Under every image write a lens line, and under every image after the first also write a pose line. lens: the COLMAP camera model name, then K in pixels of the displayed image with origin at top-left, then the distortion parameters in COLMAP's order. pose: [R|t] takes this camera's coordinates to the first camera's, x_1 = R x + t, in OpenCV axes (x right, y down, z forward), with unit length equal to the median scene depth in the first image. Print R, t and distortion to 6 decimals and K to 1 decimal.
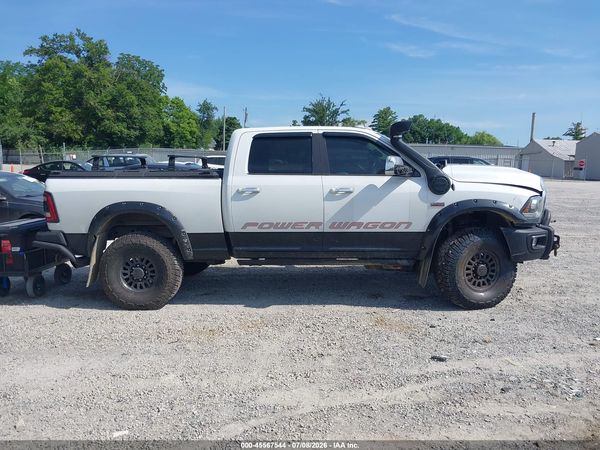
lens RADIAL K [[476.6, 0, 300.0], [0, 476.6, 225.0], [0, 0, 1]] dist [0.006240, -0.003994]
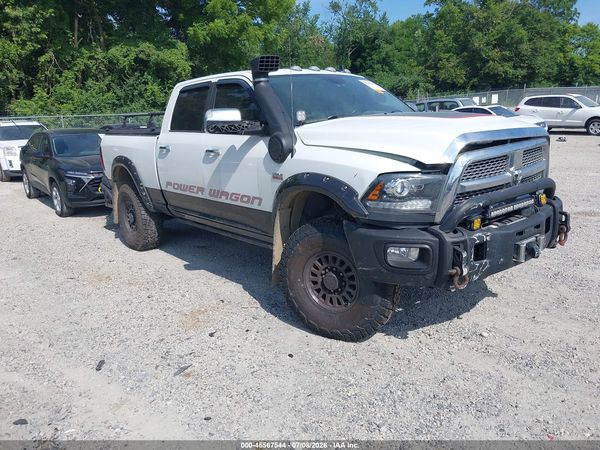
lens RADIAL K [[476.6, 0, 300.0], [0, 476.6, 225.0], [0, 0, 1]] dist [0.006240, -0.003994]
pose [[0.684994, 0.140464, -0.714880, 0.066834], [-0.056879, 0.988554, 0.139735, -0.005896], [0.726325, -0.055056, 0.685143, 0.043022]]
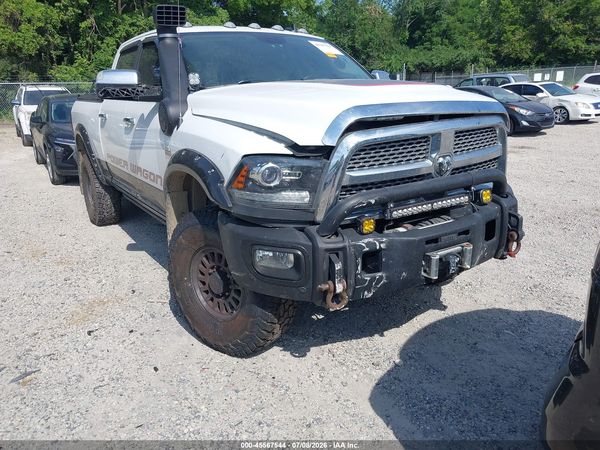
lens RADIAL K [[476.6, 0, 300.0], [0, 476.6, 225.0], [0, 0, 1]] dist [0.006240, -0.003994]
pose [[0.596323, 0.213280, -0.773893, 0.069627], [-0.090940, 0.975801, 0.198851, -0.007123], [0.797577, -0.048202, 0.601288, 0.061982]]
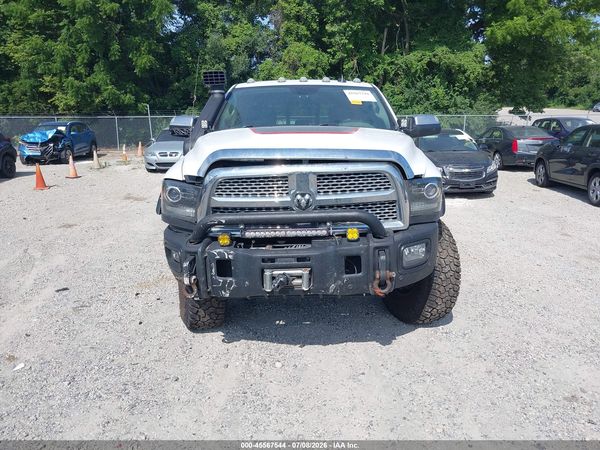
lens RADIAL K [[476.6, 0, 300.0], [0, 476.6, 225.0], [0, 0, 1]] dist [0.006240, -0.003994]
pose [[0.077109, 0.210865, -0.974469, 0.090386], [-0.128504, 0.971329, 0.200017, -0.012047], [0.988707, 0.109801, 0.101995, 0.089427]]
